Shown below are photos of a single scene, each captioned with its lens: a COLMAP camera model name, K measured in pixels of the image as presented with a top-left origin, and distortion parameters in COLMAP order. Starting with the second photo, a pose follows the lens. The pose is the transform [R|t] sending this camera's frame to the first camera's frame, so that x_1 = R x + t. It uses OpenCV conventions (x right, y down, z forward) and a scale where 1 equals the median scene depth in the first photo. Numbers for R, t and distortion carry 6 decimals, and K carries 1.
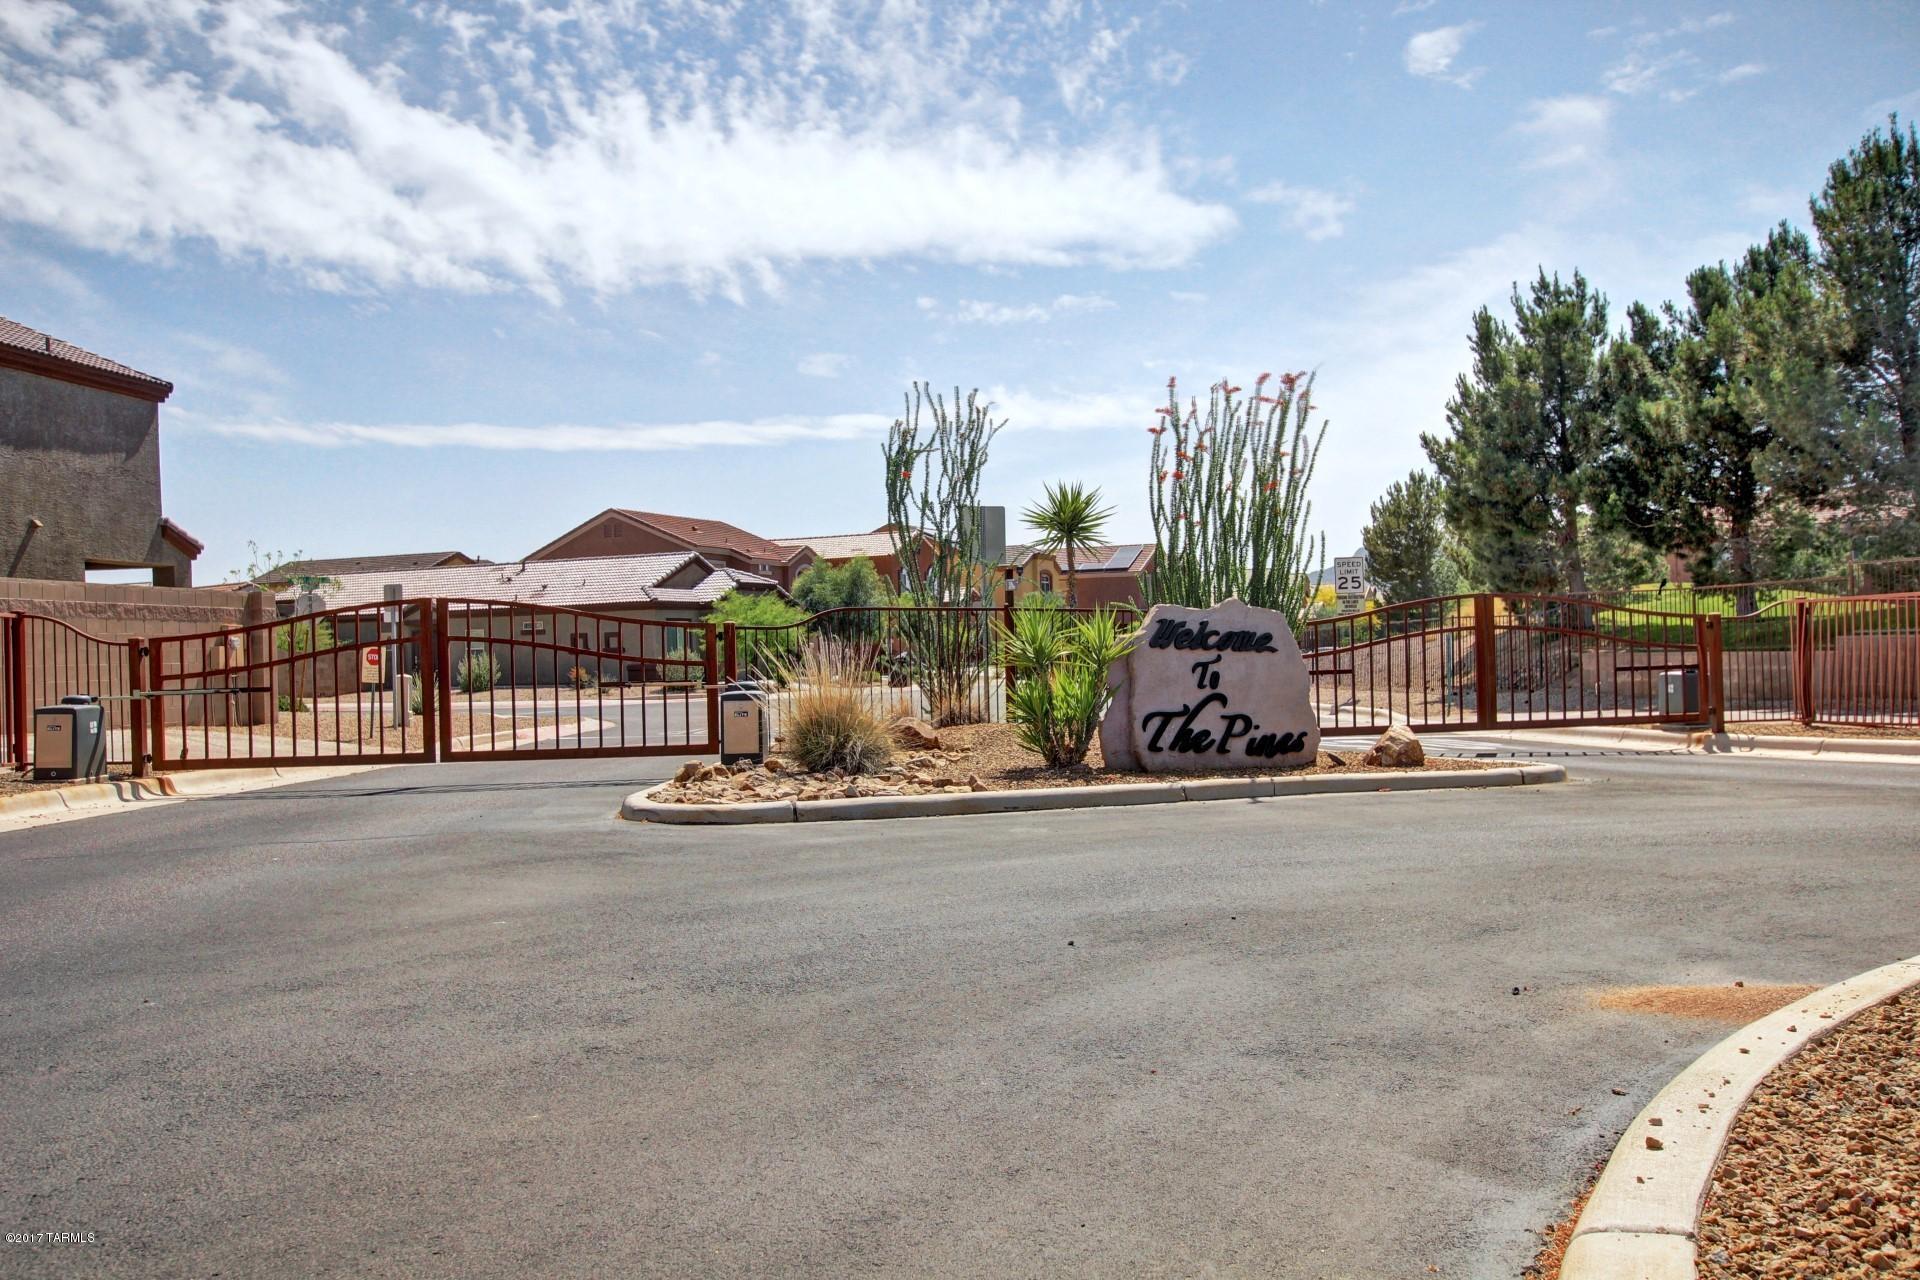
lens RADIAL K [[1597.8, 0, 959.9], [0, 1597.8, 654.9], [0, 0, 1]] dist [0.002534, 0.048971]
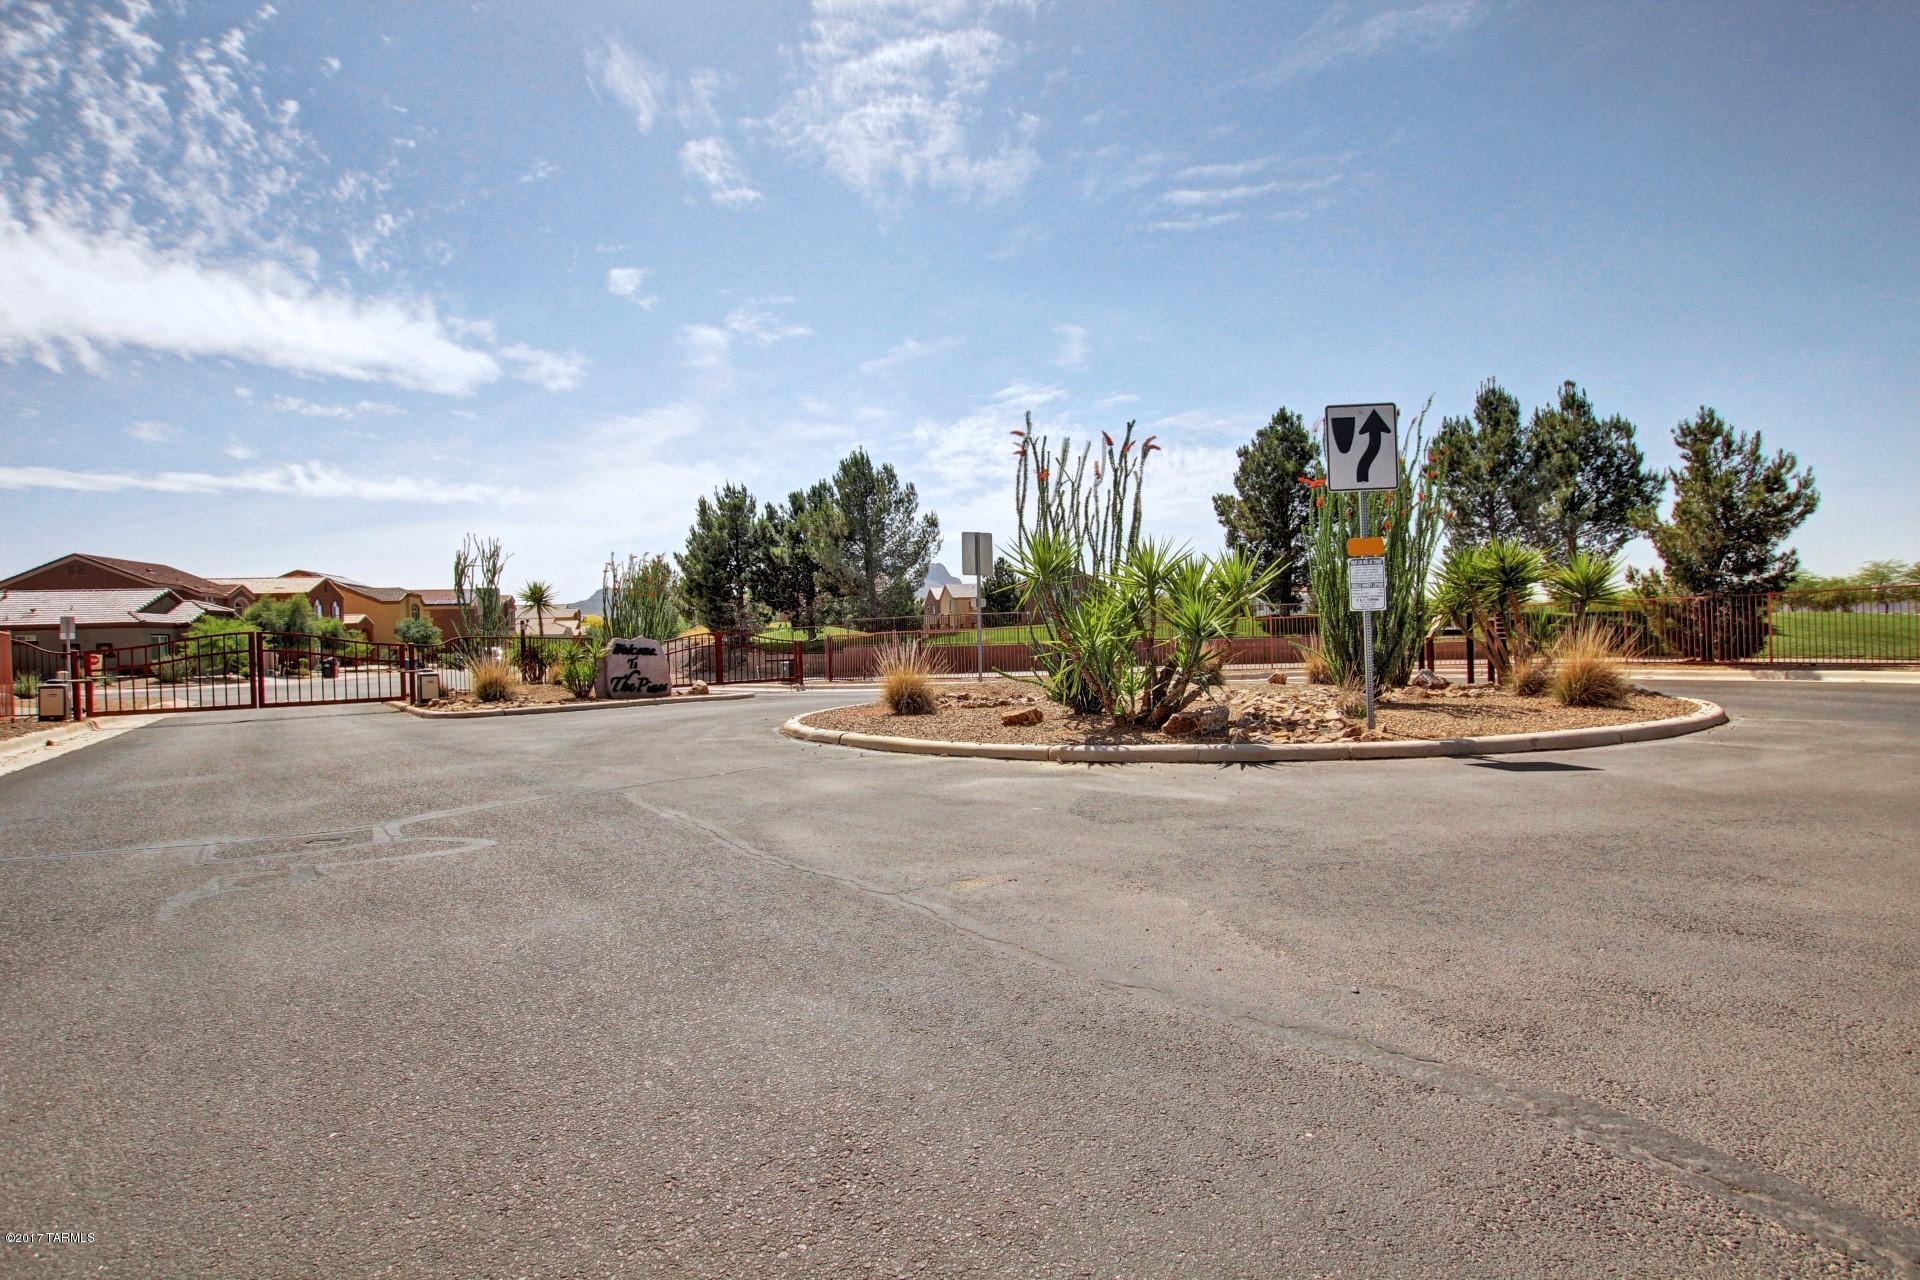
lens RADIAL K [[877.9, 0, 960.0], [0, 877.9, 640.0], [0, 0, 1]] dist [-0.021991, 0.000011]
pose [[0.813734, 0.005267, 0.581214, -0.090867], [0.005357, 0.999849, -0.016561, -0.000120], [-0.581213, 0.016589, 0.813582, -0.194495]]
